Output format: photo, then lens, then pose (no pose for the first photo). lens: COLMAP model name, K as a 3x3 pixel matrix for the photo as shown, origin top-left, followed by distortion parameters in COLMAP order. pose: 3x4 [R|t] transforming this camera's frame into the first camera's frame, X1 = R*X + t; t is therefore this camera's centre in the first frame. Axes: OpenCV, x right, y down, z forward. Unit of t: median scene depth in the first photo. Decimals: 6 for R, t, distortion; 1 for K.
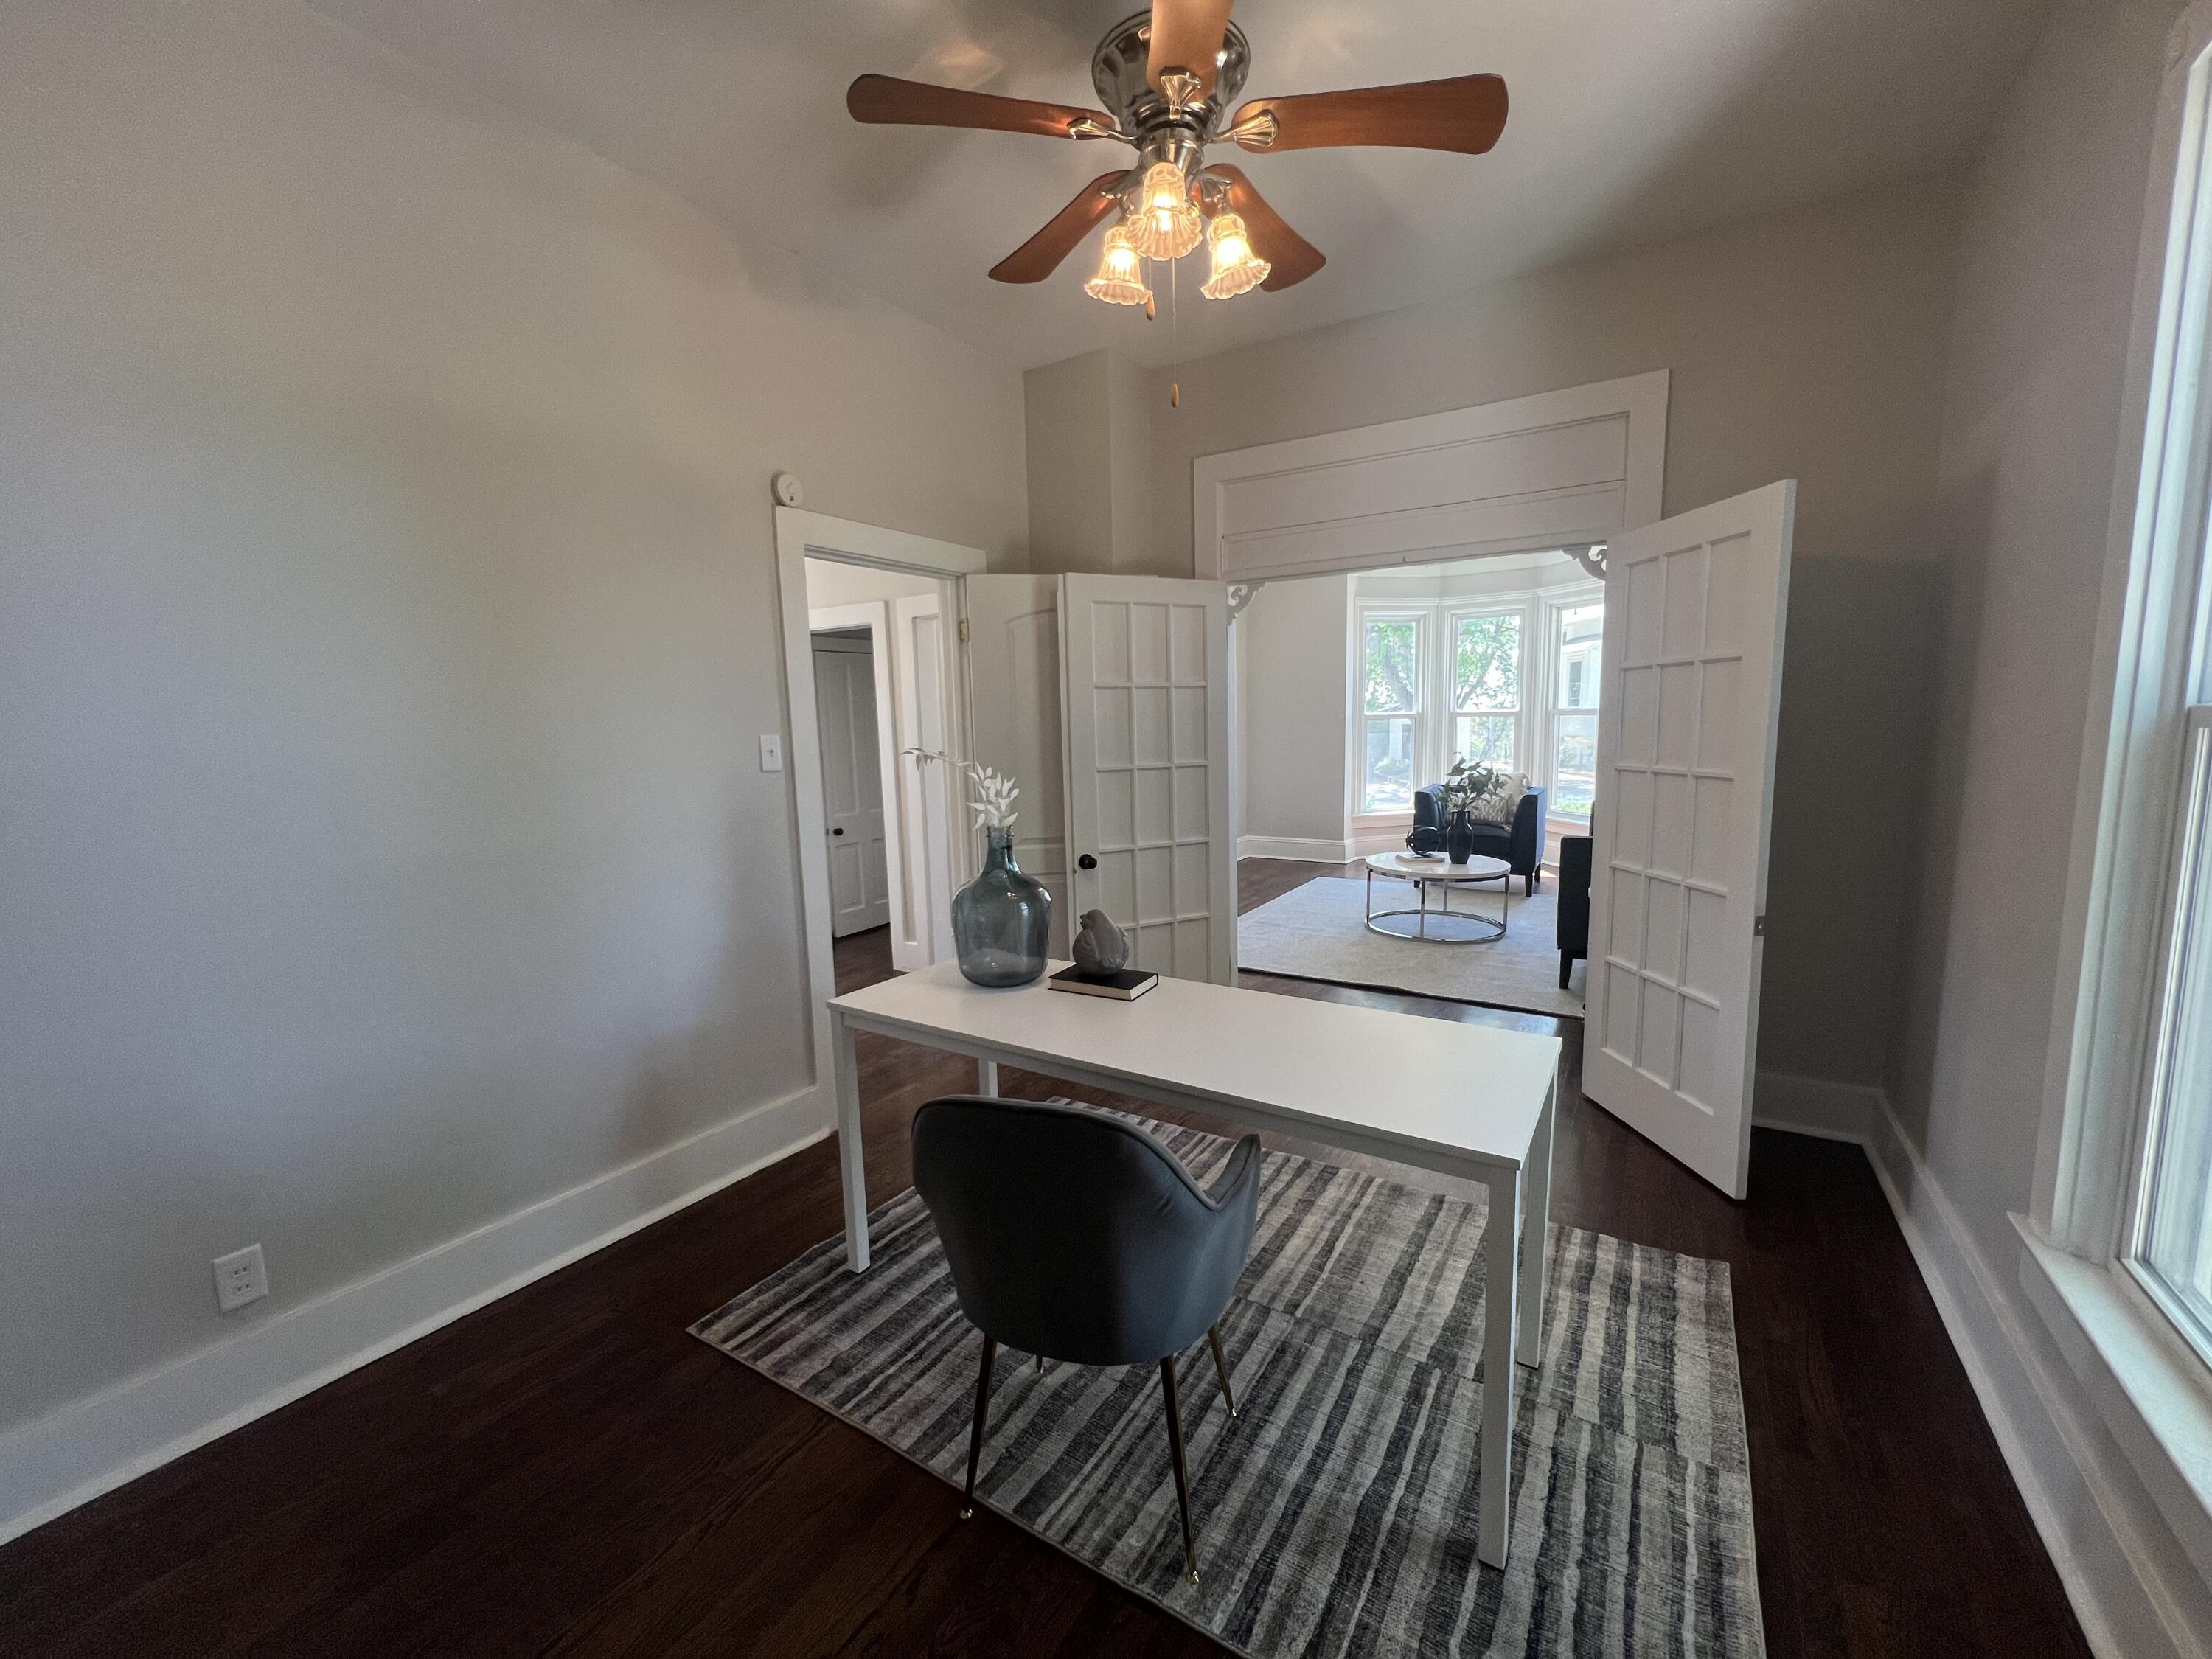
lens RADIAL K [[882.7, 0, 1106.5], [0, 882.7, 837.5], [0, 0, 1]] dist [-0.003749, 0.000597]
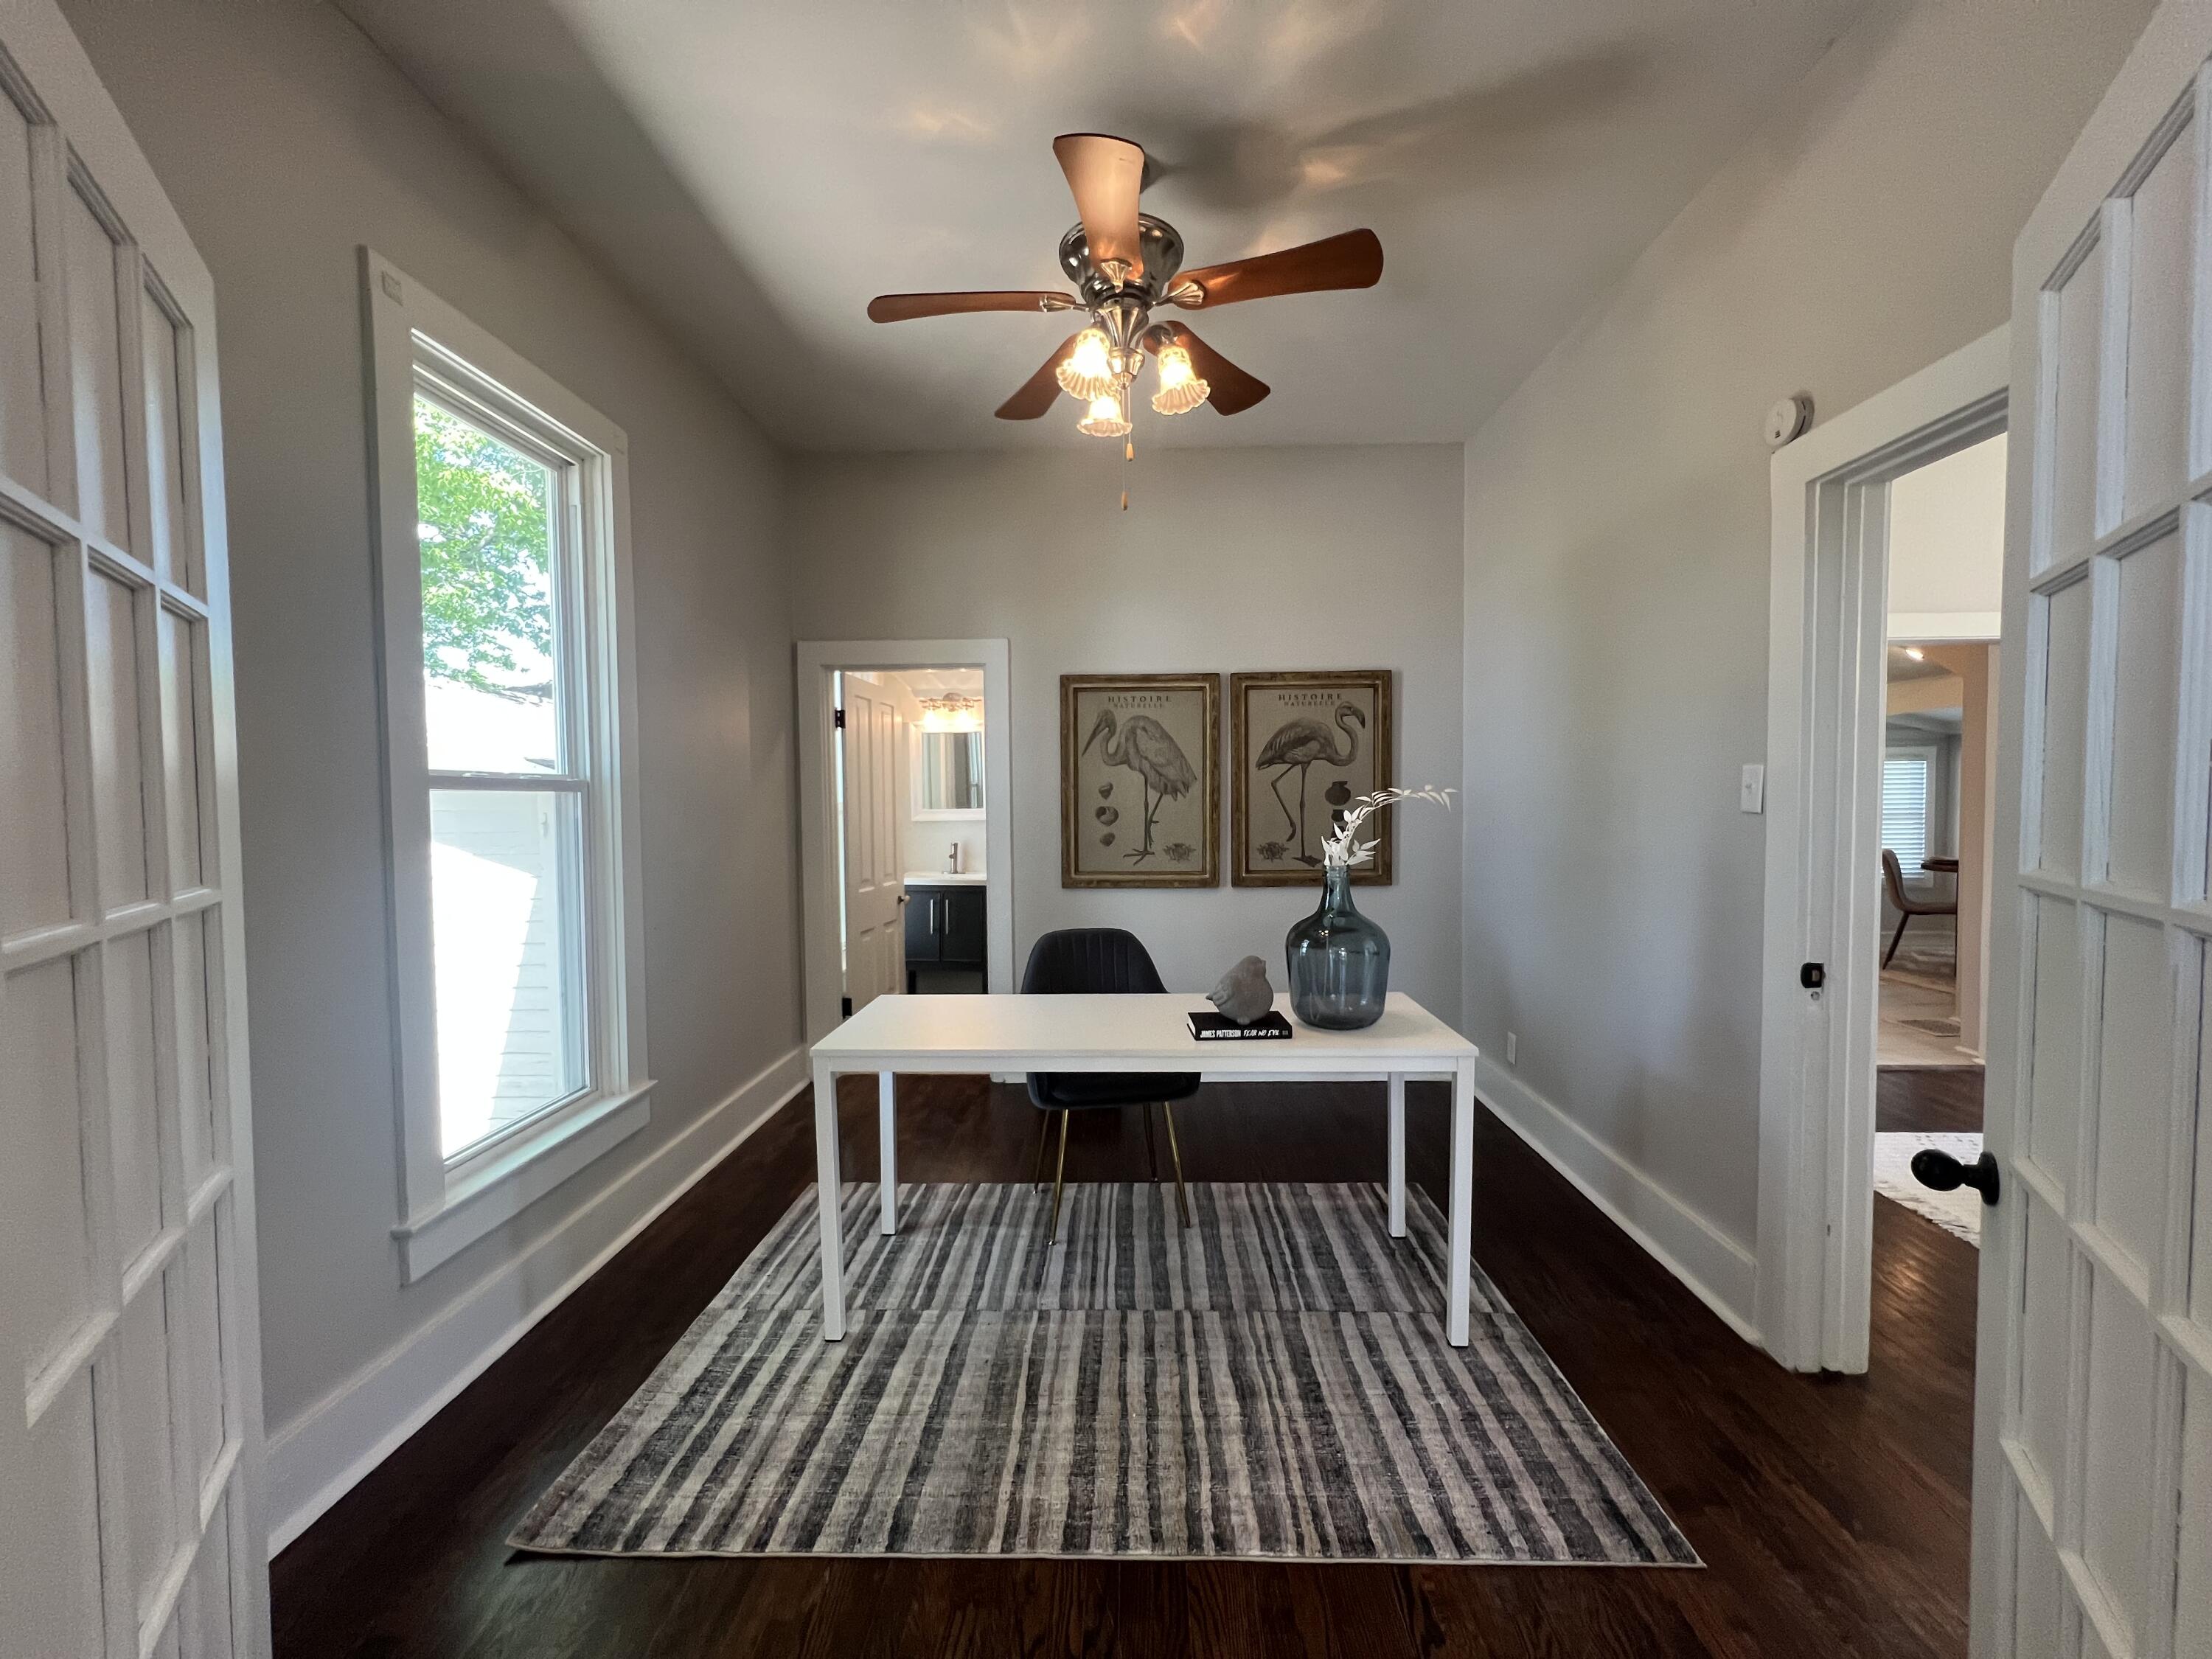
lens RADIAL K [[882.7, 0, 1108.3], [0, 882.7, 834.6], [0, 0, 1]] dist [-0.003749, 0.000597]
pose [[-0.858894, 0.051055, -0.509602, 0.703083], [-0.033898, 0.987170, 0.156033, -0.225384], [0.511031, 0.151290, -0.846144, 1.985567]]
